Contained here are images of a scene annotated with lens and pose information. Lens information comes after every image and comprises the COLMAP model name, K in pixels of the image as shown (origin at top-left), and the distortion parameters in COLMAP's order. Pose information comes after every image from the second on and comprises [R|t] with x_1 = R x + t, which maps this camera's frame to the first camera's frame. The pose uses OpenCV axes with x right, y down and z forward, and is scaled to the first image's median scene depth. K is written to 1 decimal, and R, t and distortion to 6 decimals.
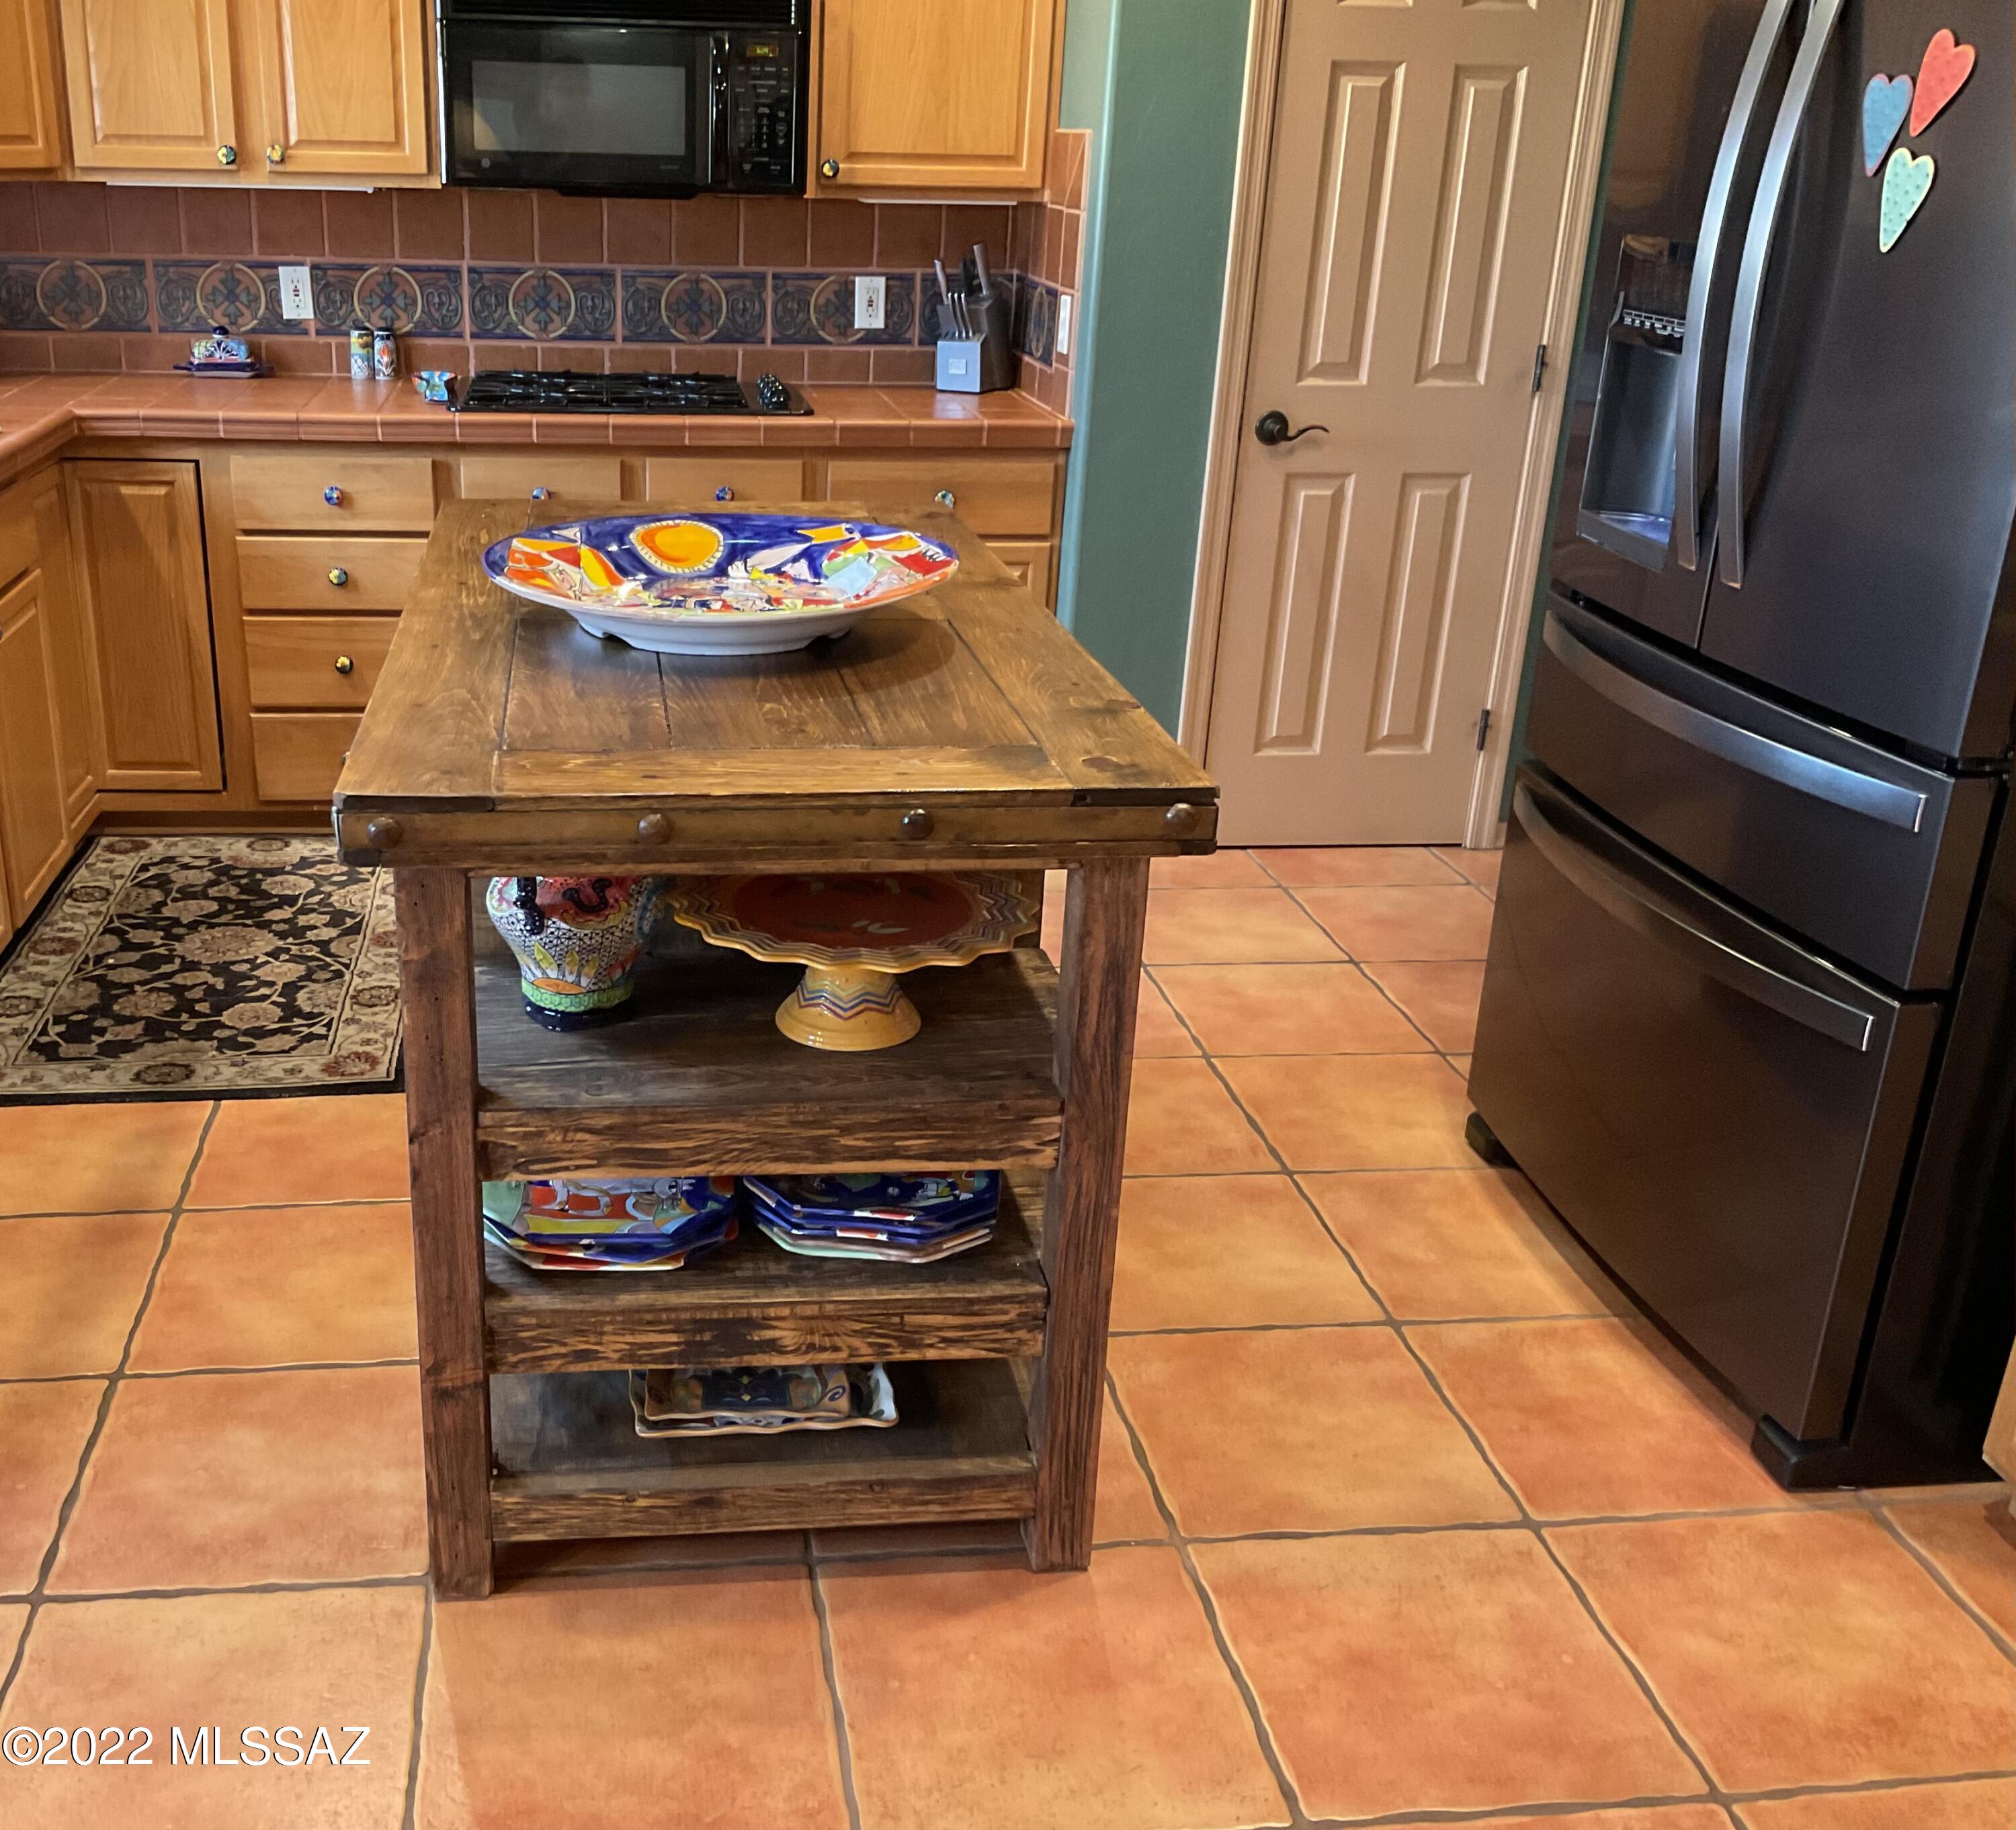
lens RADIAL K [[2029.1, 0, 787.9], [0, 2029.1, 914.2], [0, 0, 1]] dist [0.131168, -0.281764]
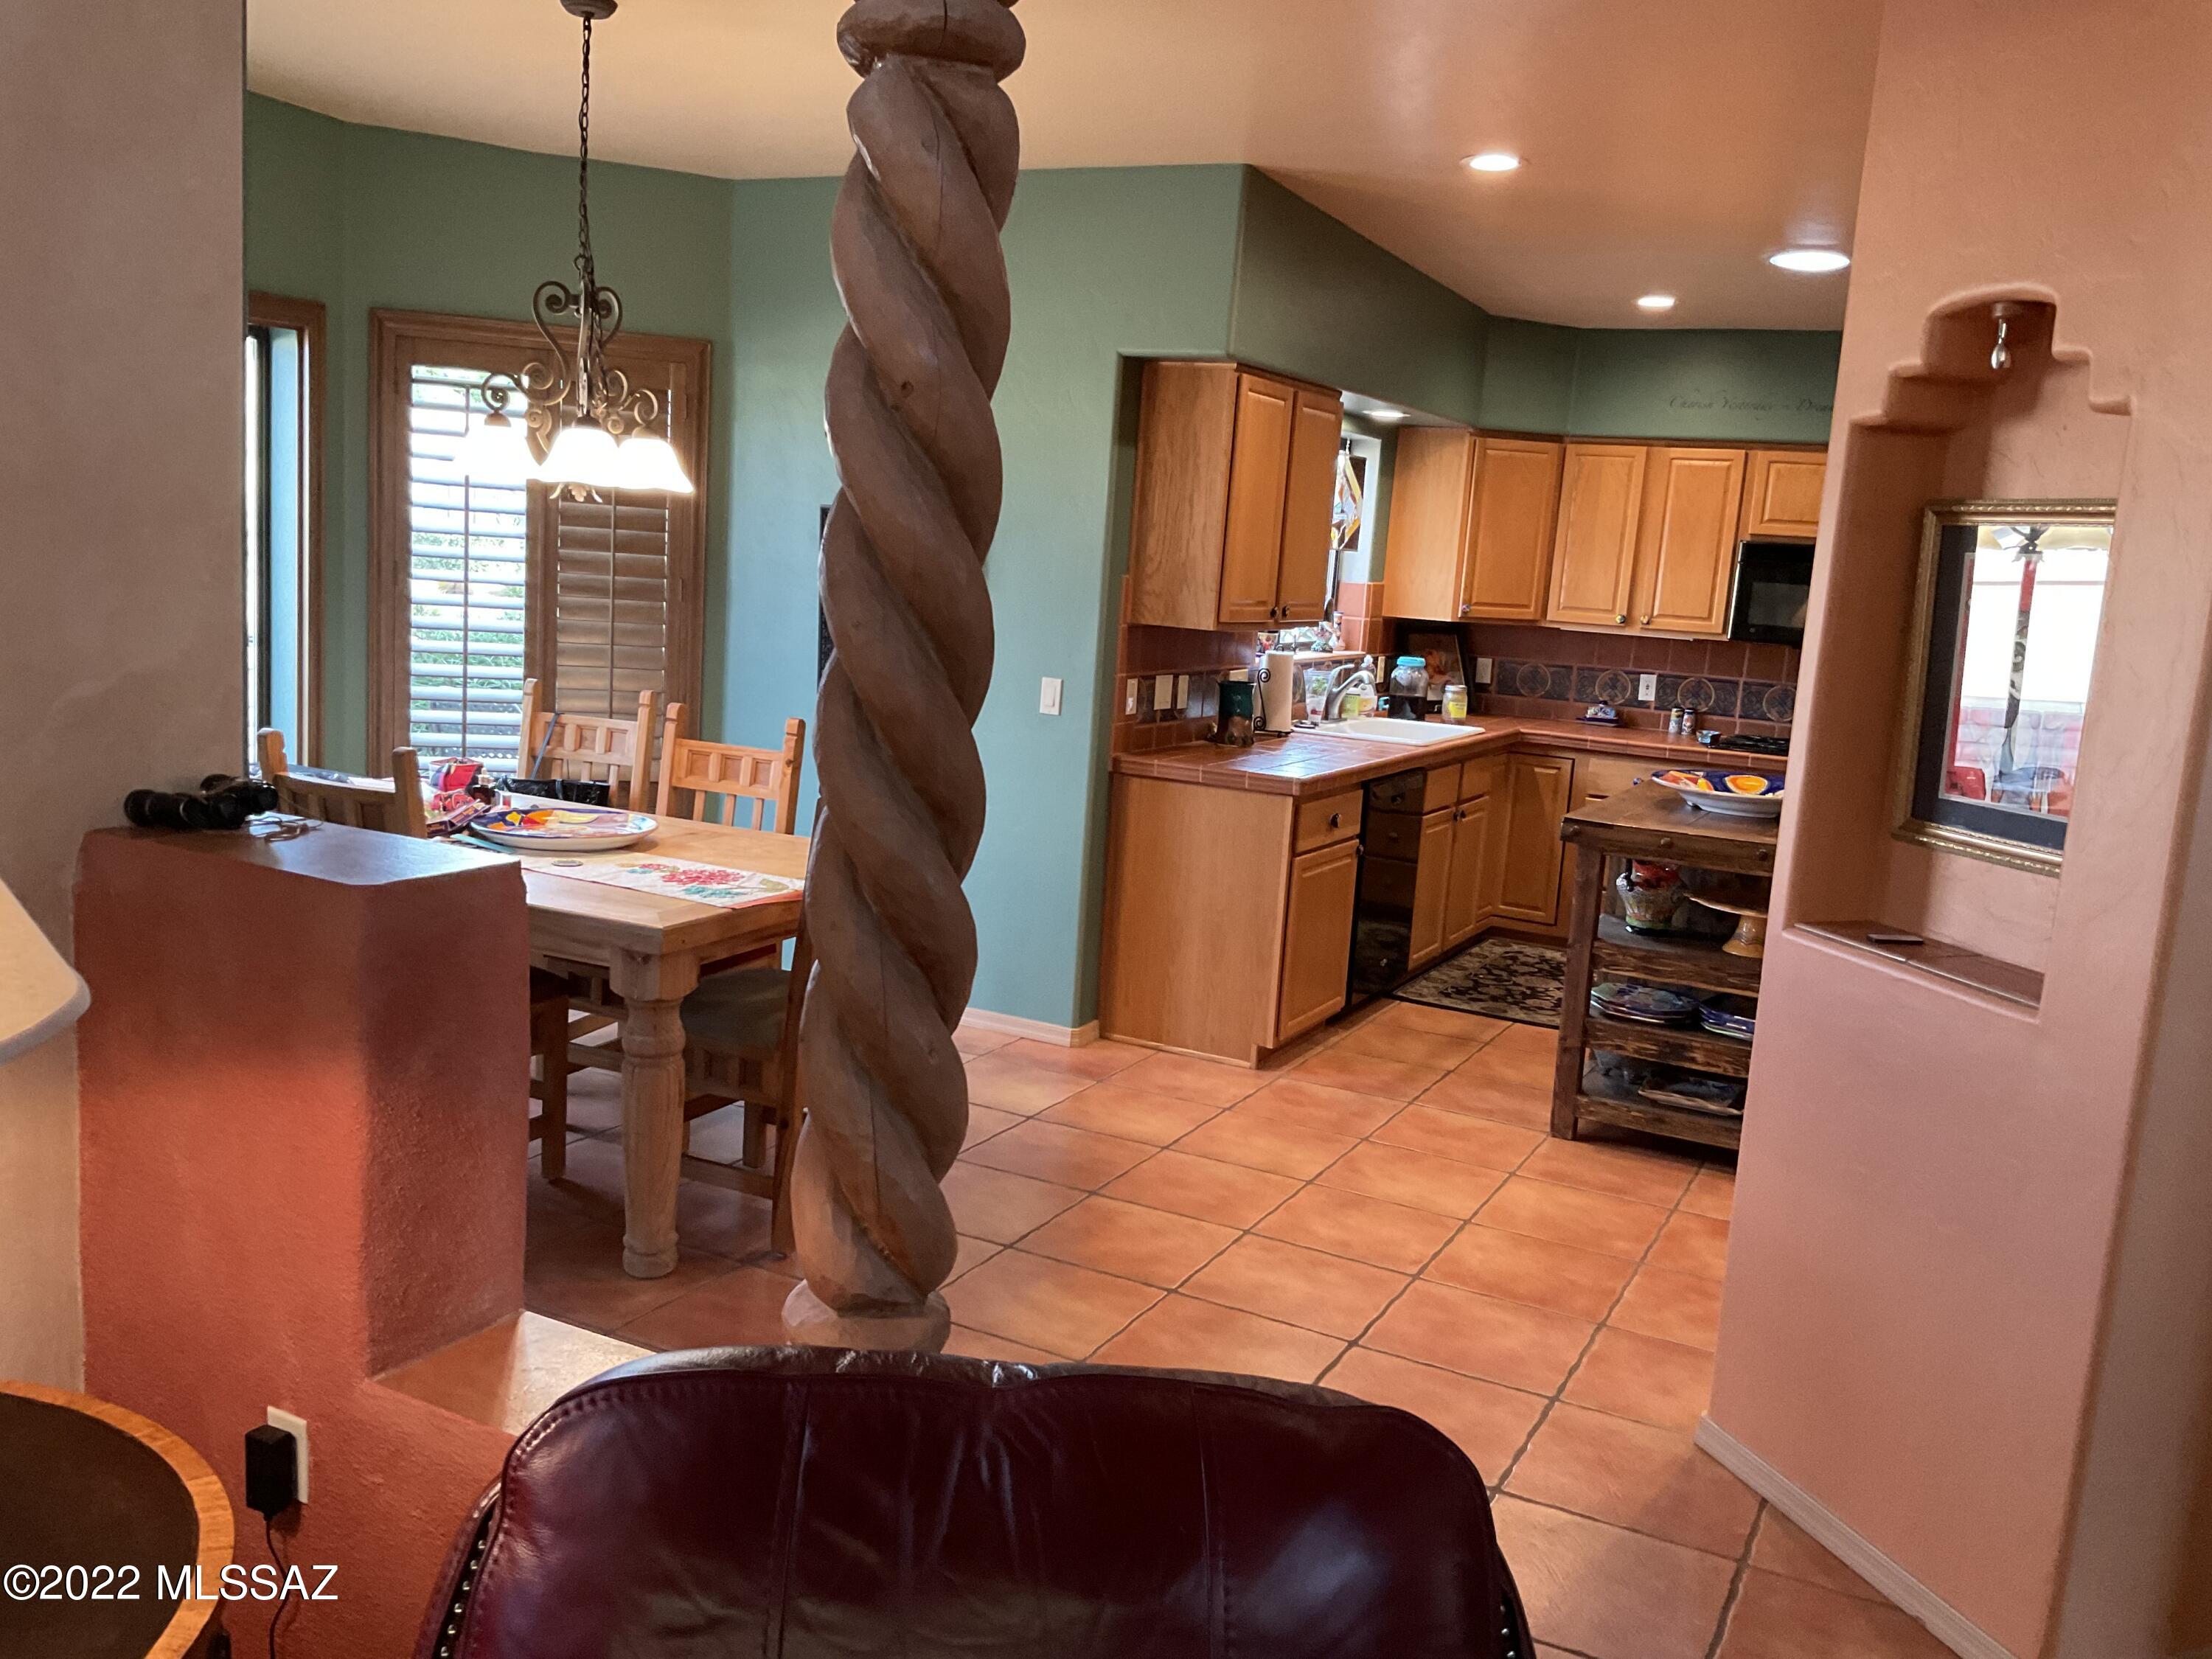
lens RADIAL K [[1835.4, 0, 1106.0], [0, 1835.4, 829.5], [0, 0, 1]] dist [0.143172, -0.281462]
pose [[0.840666, 0.122308, -0.527562, 0.299960], [-0.241004, 0.956874, -0.162201, 0.256503], [0.484972, 0.263501, 0.833888, -0.738581]]
